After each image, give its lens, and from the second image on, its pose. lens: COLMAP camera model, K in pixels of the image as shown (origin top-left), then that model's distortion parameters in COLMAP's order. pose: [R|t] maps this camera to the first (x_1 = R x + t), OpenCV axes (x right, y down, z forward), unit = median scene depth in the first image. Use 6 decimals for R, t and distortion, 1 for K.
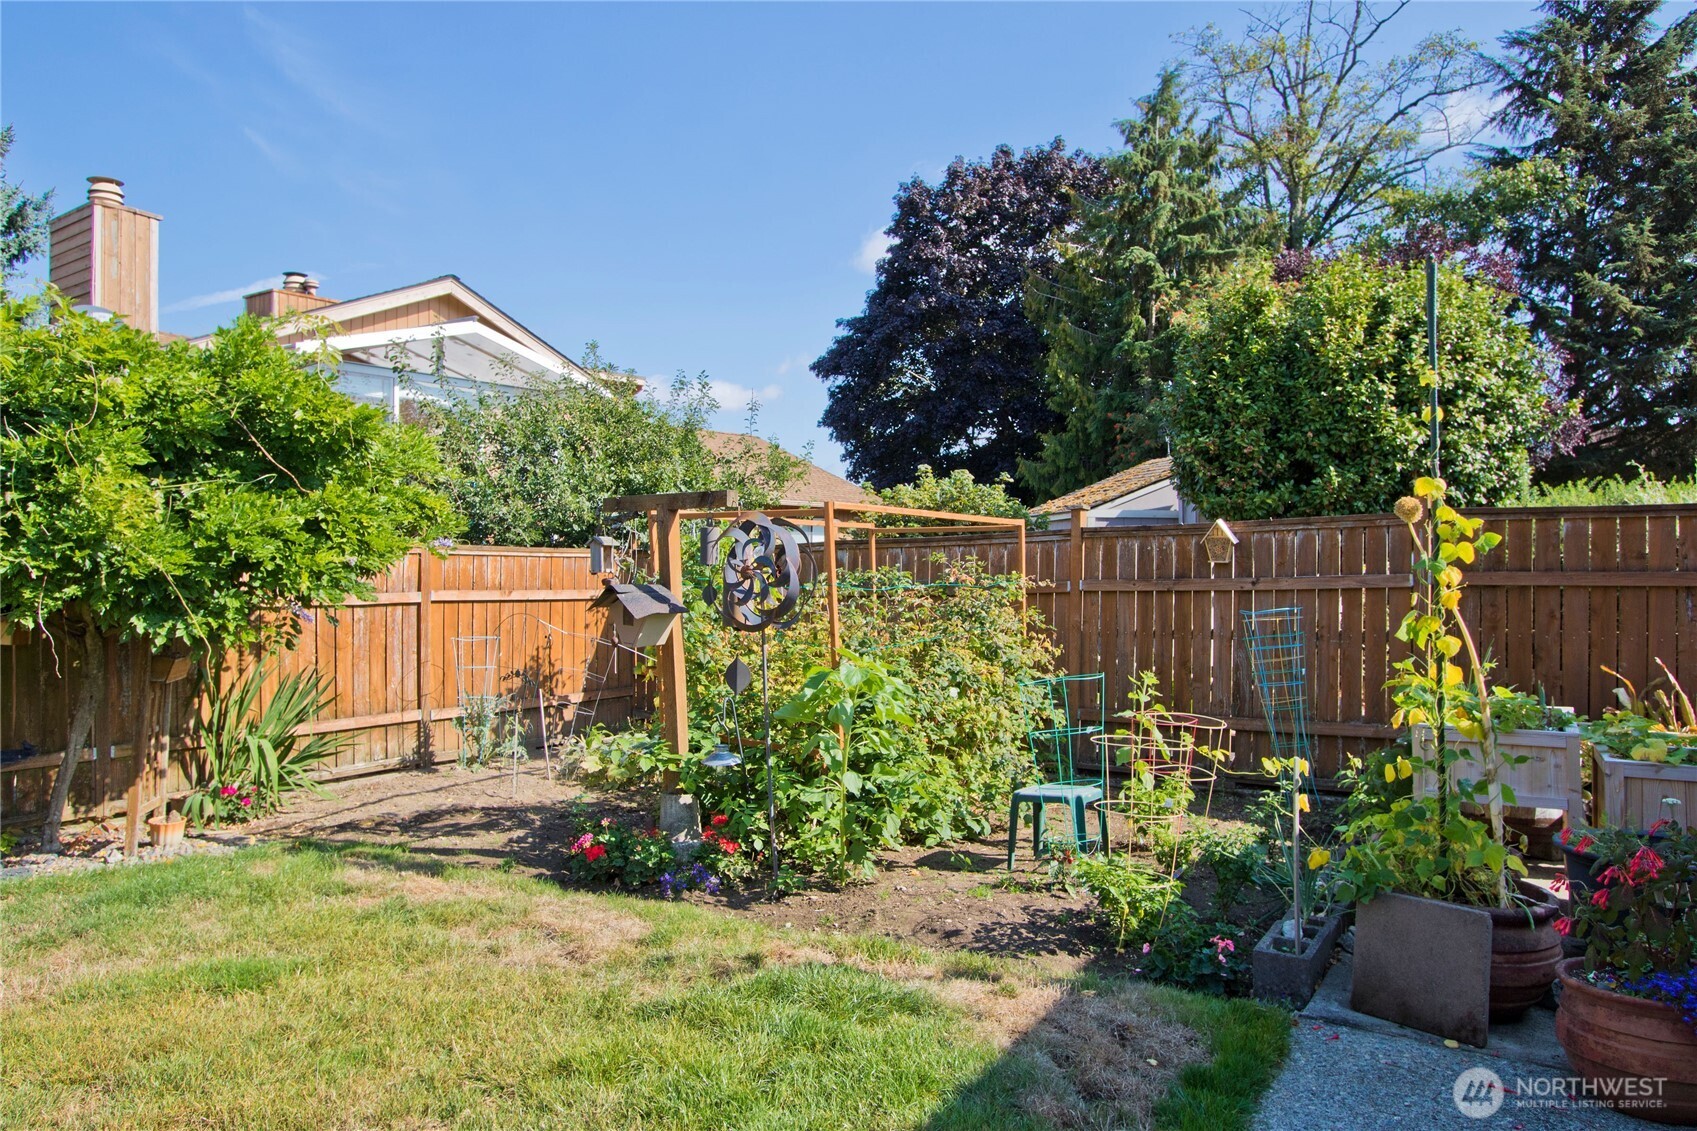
lens RADIAL K [[1119.7, 0, 848.5], [0, 1119.7, 565.5], [0, 0, 1]] dist [0.018319, 0.003505]
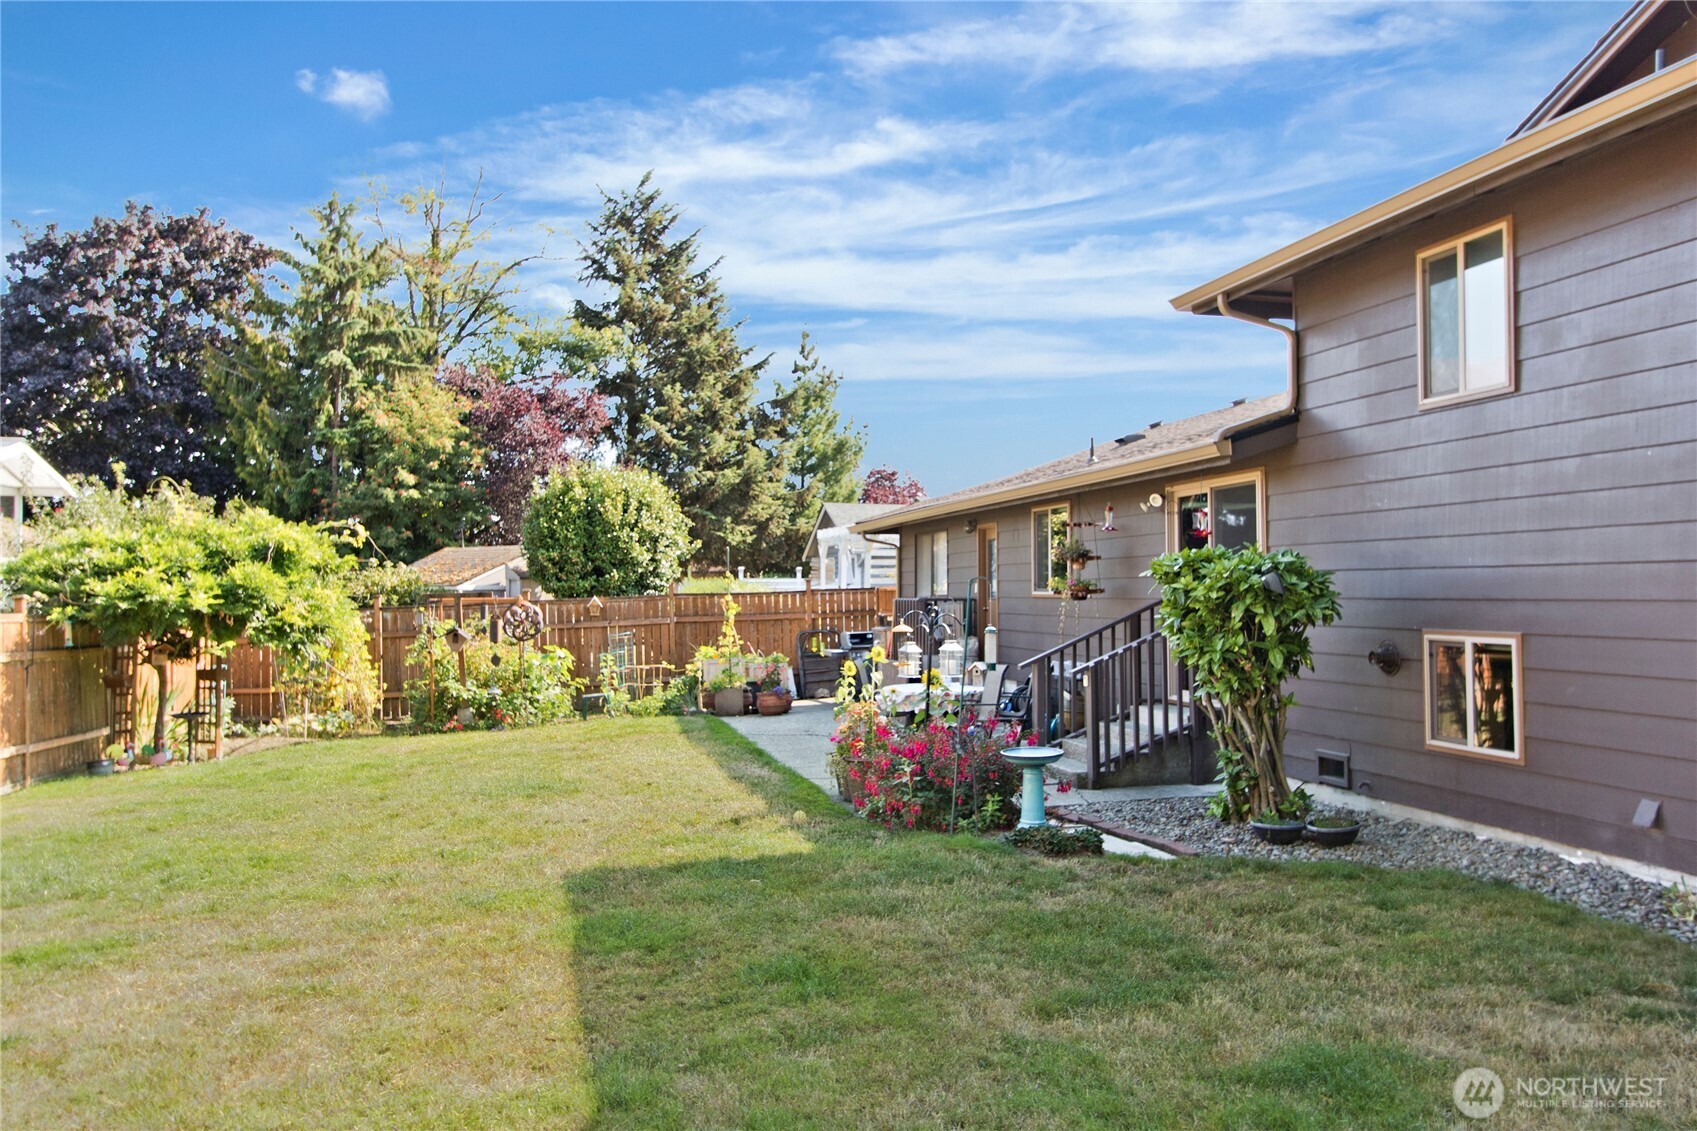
lens RADIAL K [[1361.6, 0, 848.5], [0, 1361.6, 565.5], [0, 0, 1]] dist [0.019459, 0.000797]
pose [[0.710616, 0.009476, 0.703517, -0.401300], [0.016825, 0.999395, -0.030455, -0.003113], [-0.703379, 0.033478, 0.710026, -0.433724]]
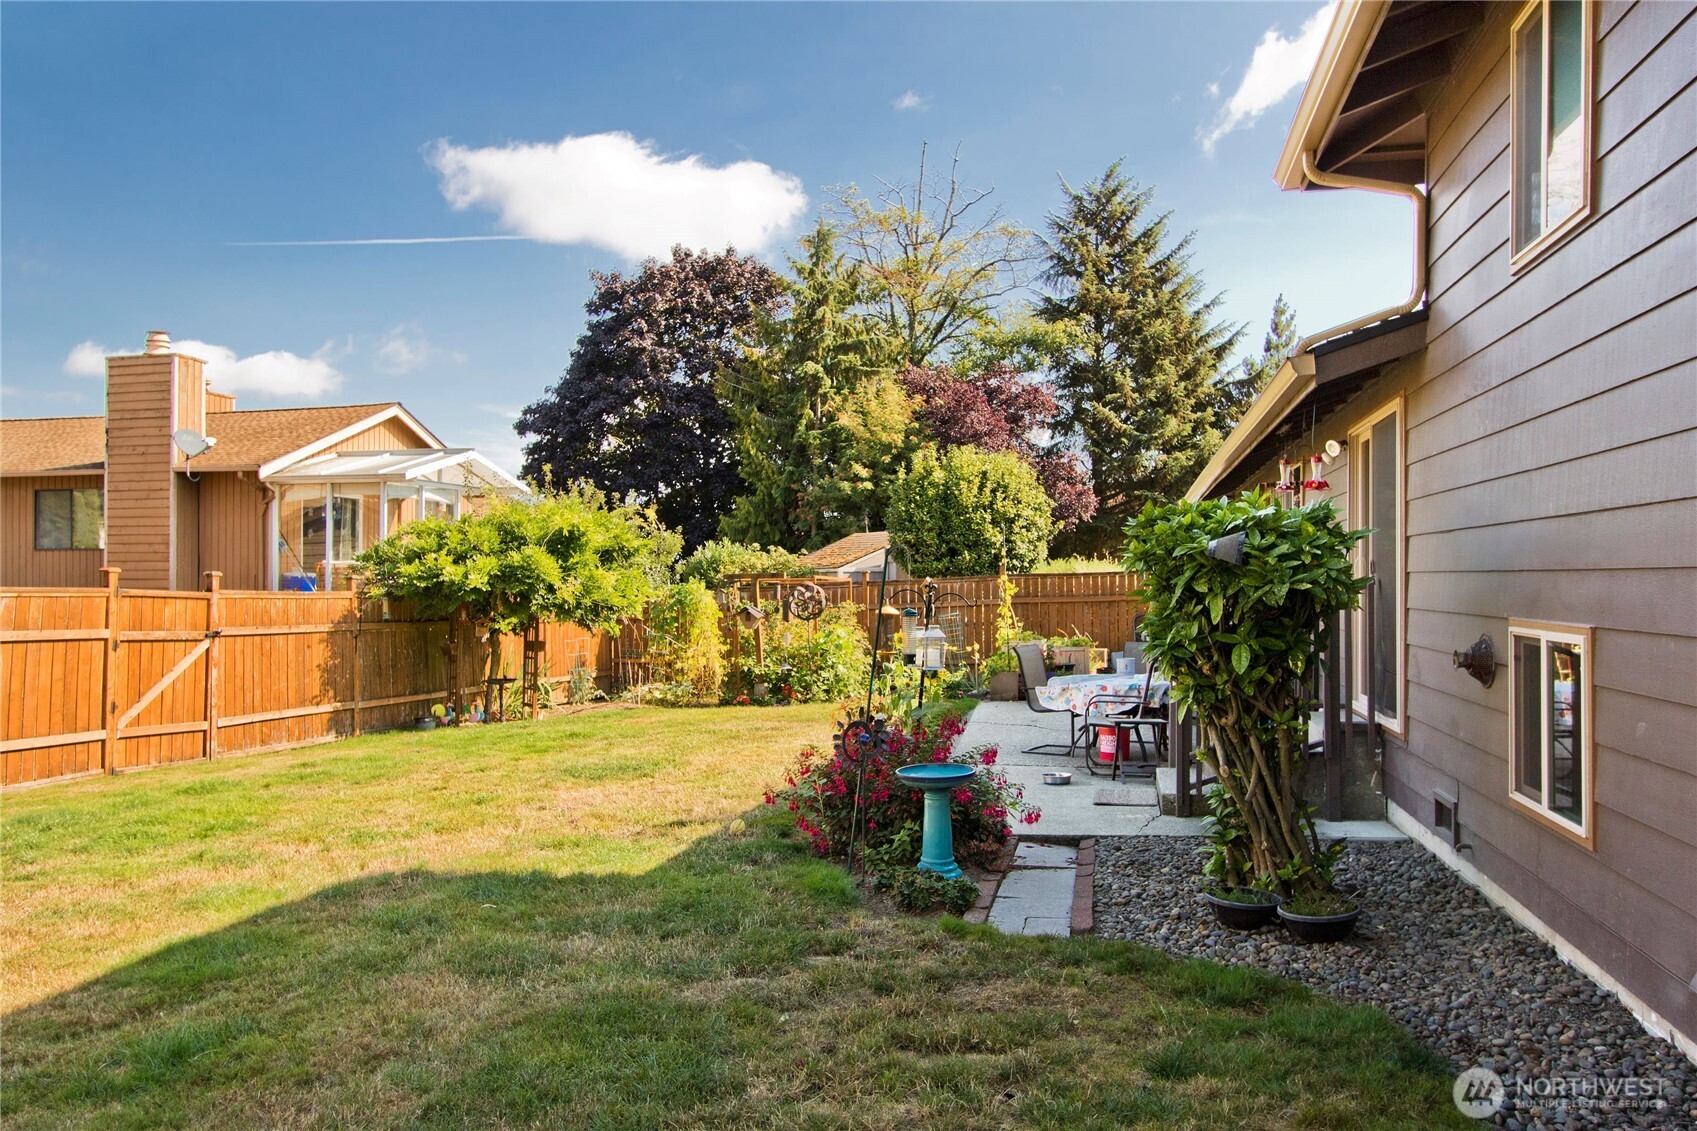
lens RADIAL K [[1240.8, 0, 849.6], [0, 1240.8, 591.7], [0, 0, 1]] dist [0.001561, 0.002893]
pose [[0.939447, -0.010218, 0.342542, -0.226489], [0.012700, 0.999907, -0.005003, 0.000294], [-0.342459, 0.009050, 0.939489, -0.442561]]
